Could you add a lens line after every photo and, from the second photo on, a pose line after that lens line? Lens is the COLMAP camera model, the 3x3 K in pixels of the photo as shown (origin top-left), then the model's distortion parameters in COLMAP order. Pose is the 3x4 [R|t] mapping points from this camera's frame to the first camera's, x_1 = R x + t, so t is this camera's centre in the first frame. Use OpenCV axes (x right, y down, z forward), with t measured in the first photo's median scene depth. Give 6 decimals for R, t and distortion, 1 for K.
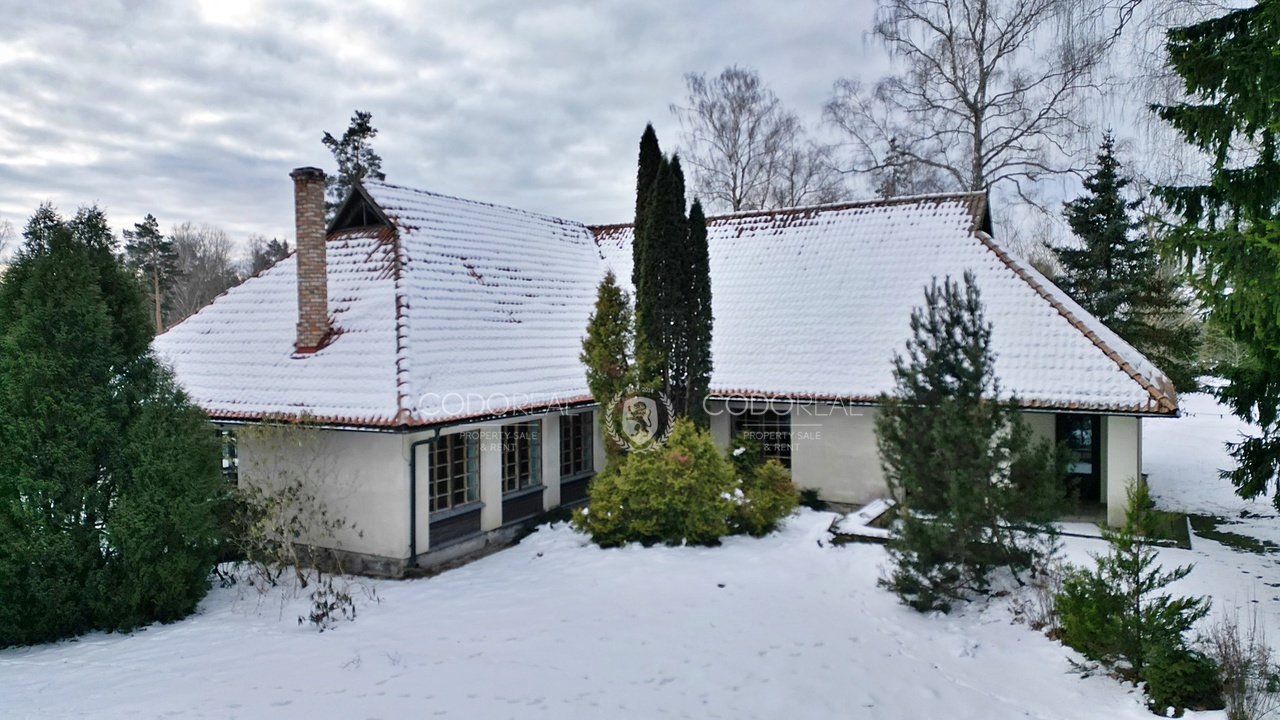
lens RADIAL K [[880.1, 0, 640.0], [0, 880.1, 360.0], [0, 0, 1]] dist [0.129138, -0.121671]
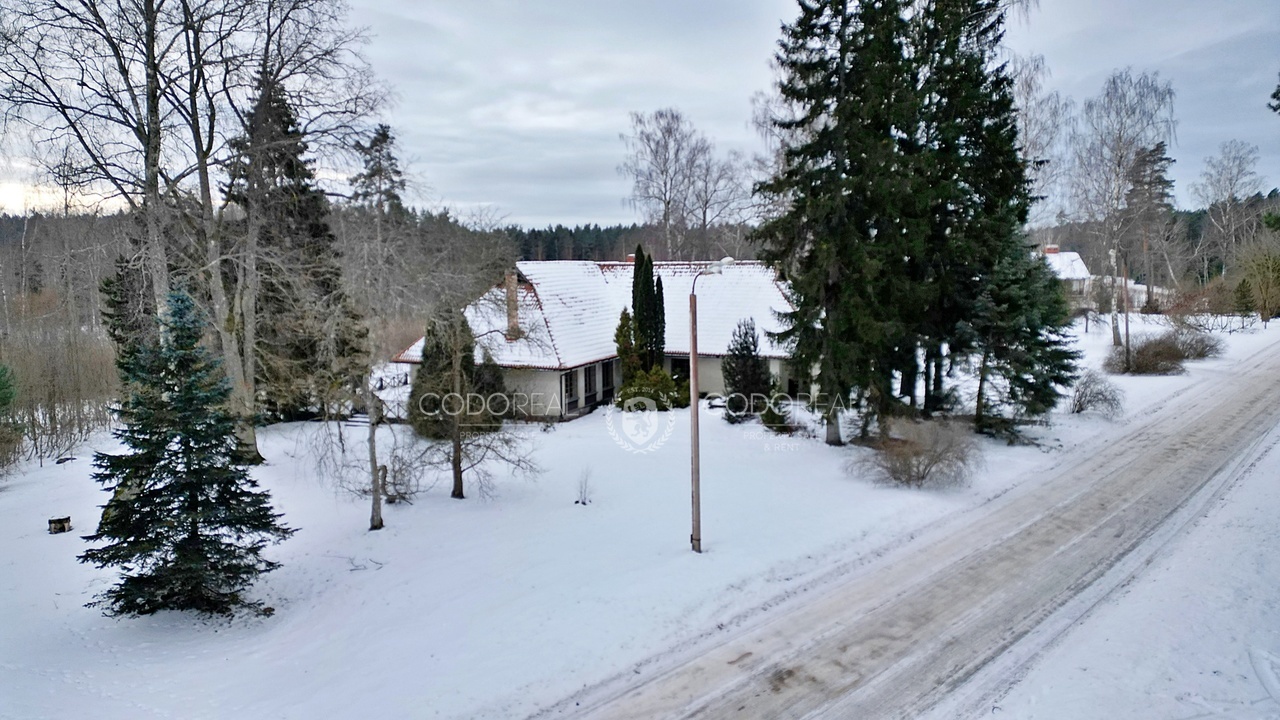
lens RADIAL K [[880.1, 0, 640.0], [0, 880.1, 360.0], [0, 0, 1]] dist [0.129138, -0.121671]
pose [[0.996149, -0.010401, 0.087055, -0.211370], [0.003246, 0.996633, 0.081925, -0.152728], [-0.087614, -0.081327, 0.992829, -1.506010]]
